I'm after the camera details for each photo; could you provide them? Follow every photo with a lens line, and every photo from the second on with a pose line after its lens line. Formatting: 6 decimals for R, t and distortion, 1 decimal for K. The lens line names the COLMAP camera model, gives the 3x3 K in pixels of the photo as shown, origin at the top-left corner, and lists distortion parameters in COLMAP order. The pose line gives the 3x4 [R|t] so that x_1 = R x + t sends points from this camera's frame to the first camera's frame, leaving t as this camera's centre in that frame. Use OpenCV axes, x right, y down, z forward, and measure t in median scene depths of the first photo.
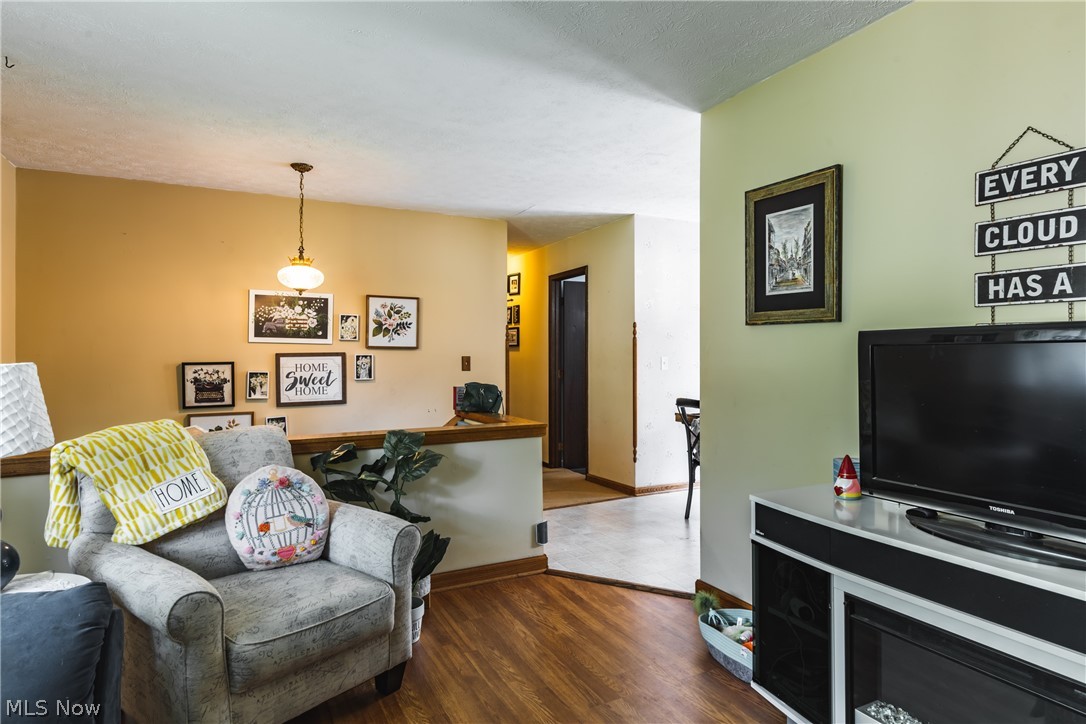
lens RADIAL K [[625.9, 0, 540.6], [0, 625.9, 354.0], [0, 0, 1]] dist [-0.002886, -0.000560]
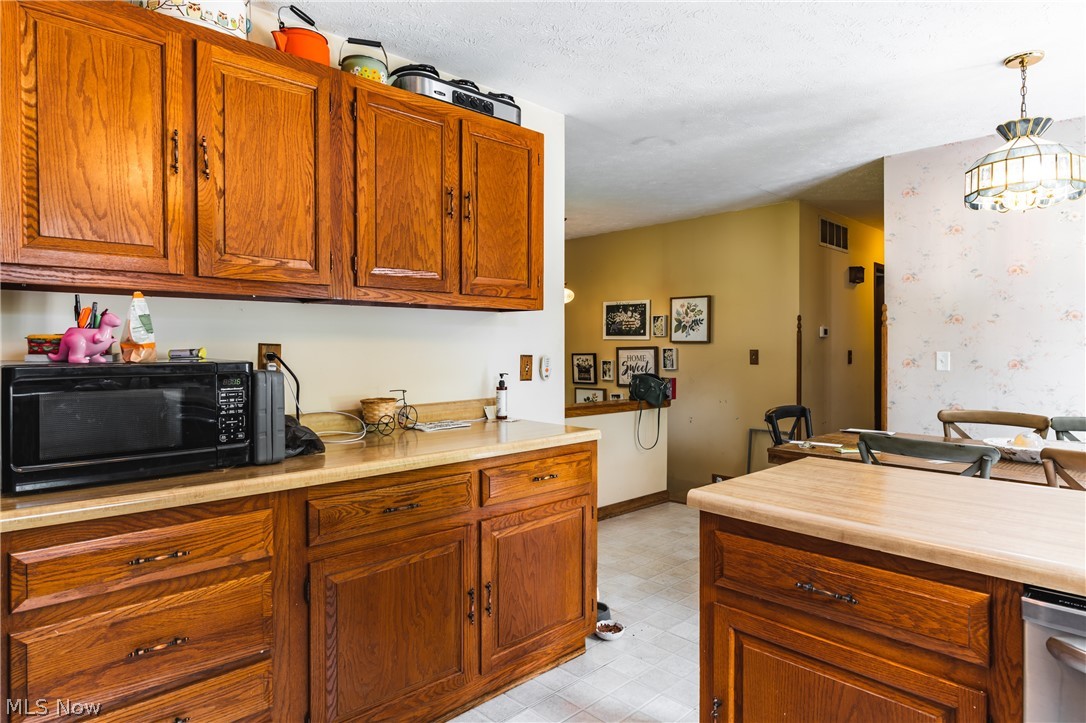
lens RADIAL K [[625.9, 0, 540.6], [0, 625.9, 353.5], [0, 0, 1]] dist [-0.002886, -0.000560]
pose [[0.290405, 0.006470, -0.956882, 0.797221], [-0.000475, 0.999978, 0.006617, 0.003387], [0.956904, -0.001467, 0.290402, 0.428645]]
